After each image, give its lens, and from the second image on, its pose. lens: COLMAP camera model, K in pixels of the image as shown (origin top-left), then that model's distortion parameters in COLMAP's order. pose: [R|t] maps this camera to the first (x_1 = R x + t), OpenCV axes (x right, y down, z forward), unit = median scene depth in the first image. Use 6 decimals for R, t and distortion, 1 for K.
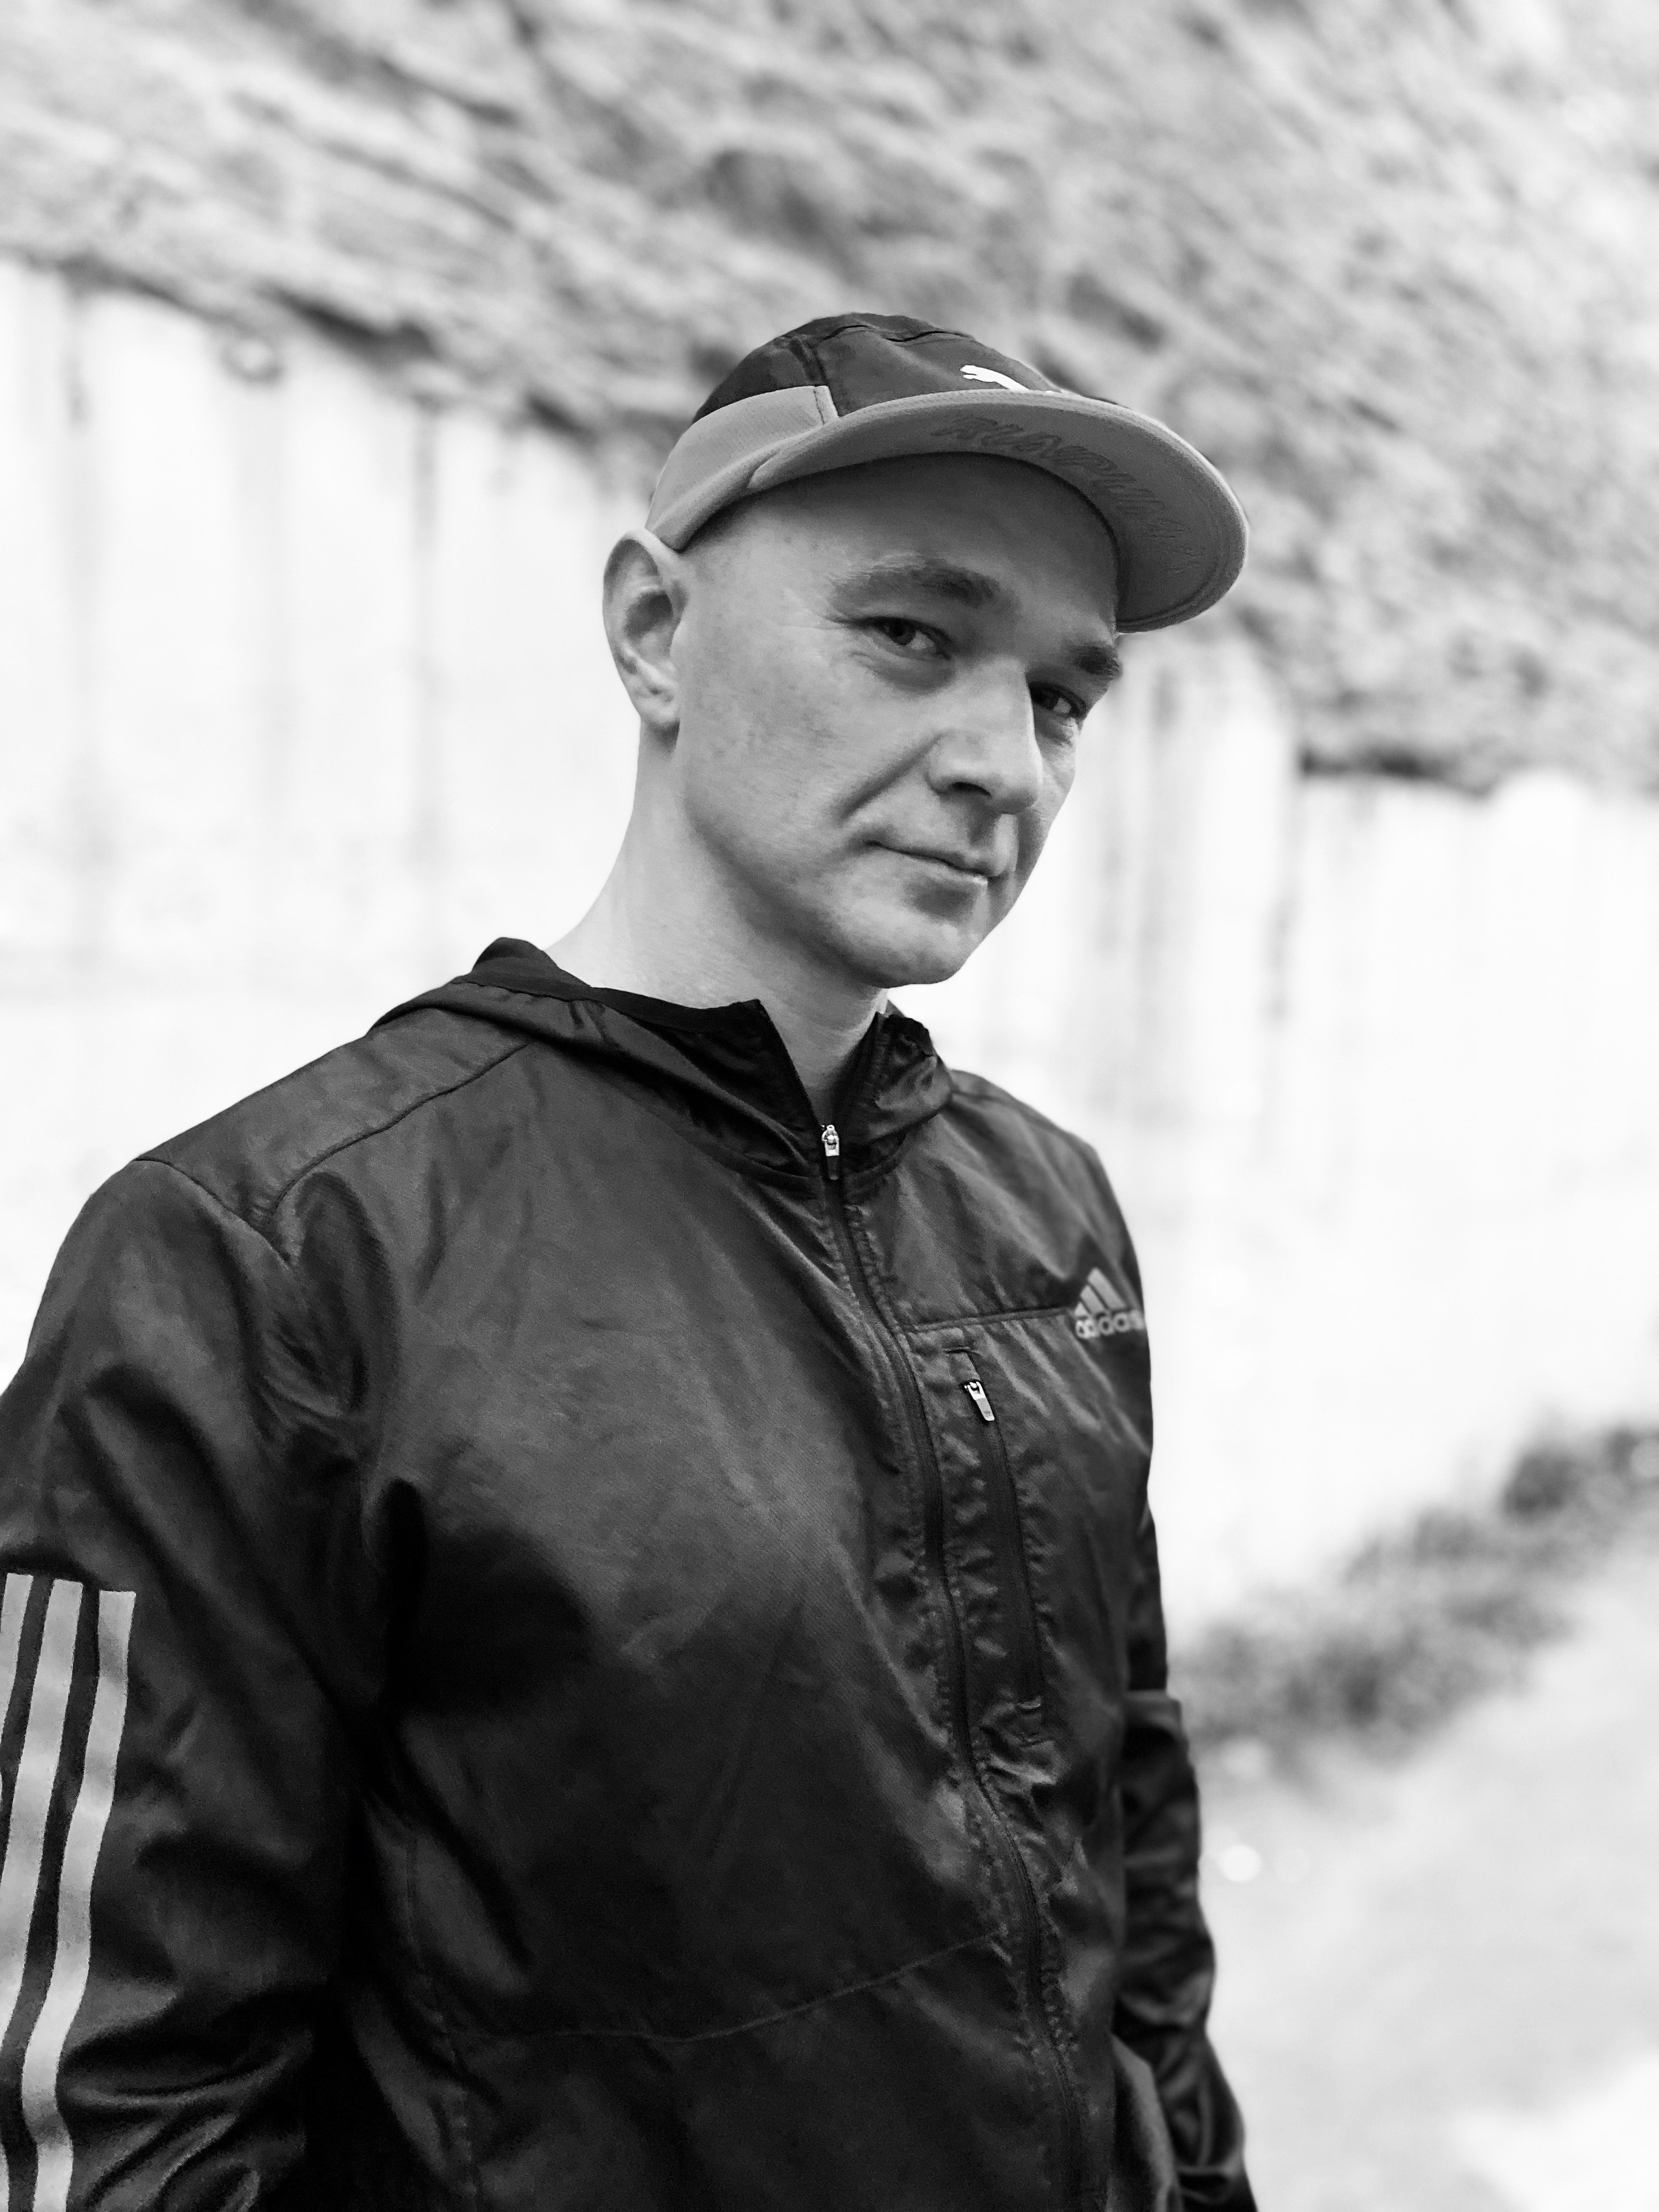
lens RADIAL K [[1638.8, 0, 829.5], [0, 1638.8, 1106.0], [0, 0, 1]] dist [0.078602, -0.002486]
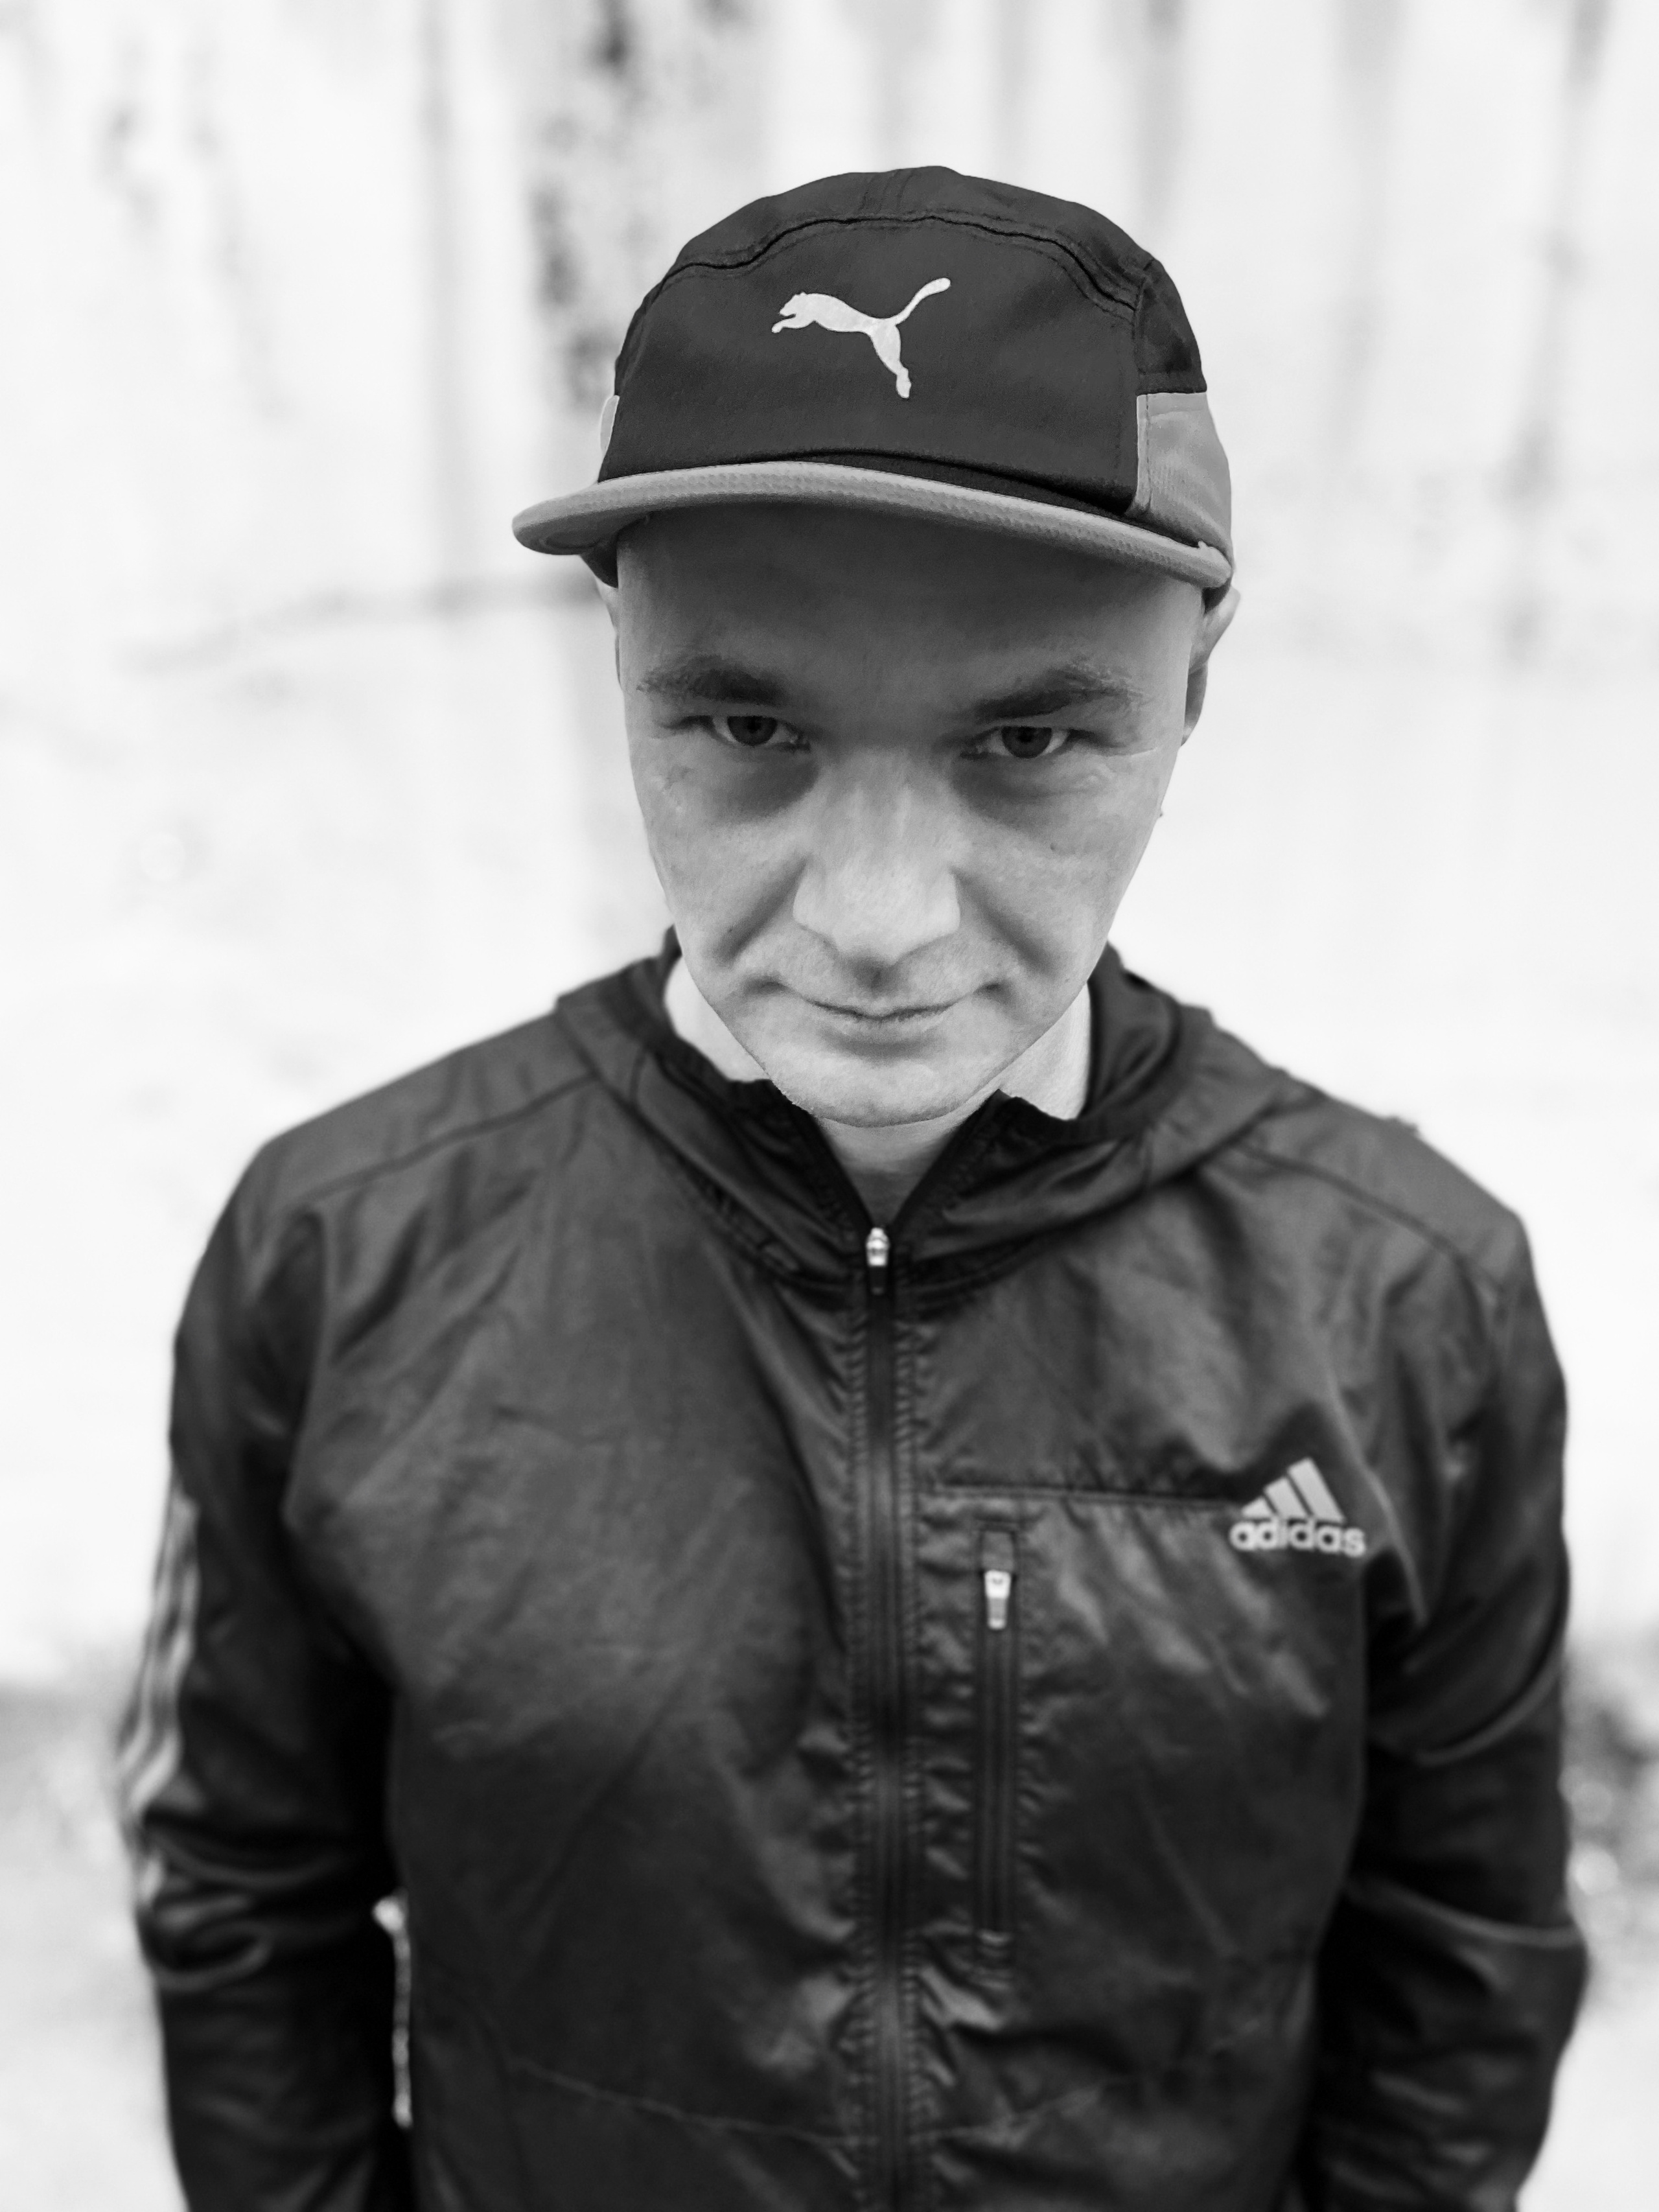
lens RADIAL K [[1639.4, 0, 829.5], [0, 1639.4, 1106.0], [0, 0, 1]] dist [0.008301, -0.000040]
pose [[0.718093, 0.228453, -0.657382, 0.515637], [-0.043229, 0.957404, 0.285496, -0.284990], [0.694603, -0.176595, 0.697382, 0.423572]]
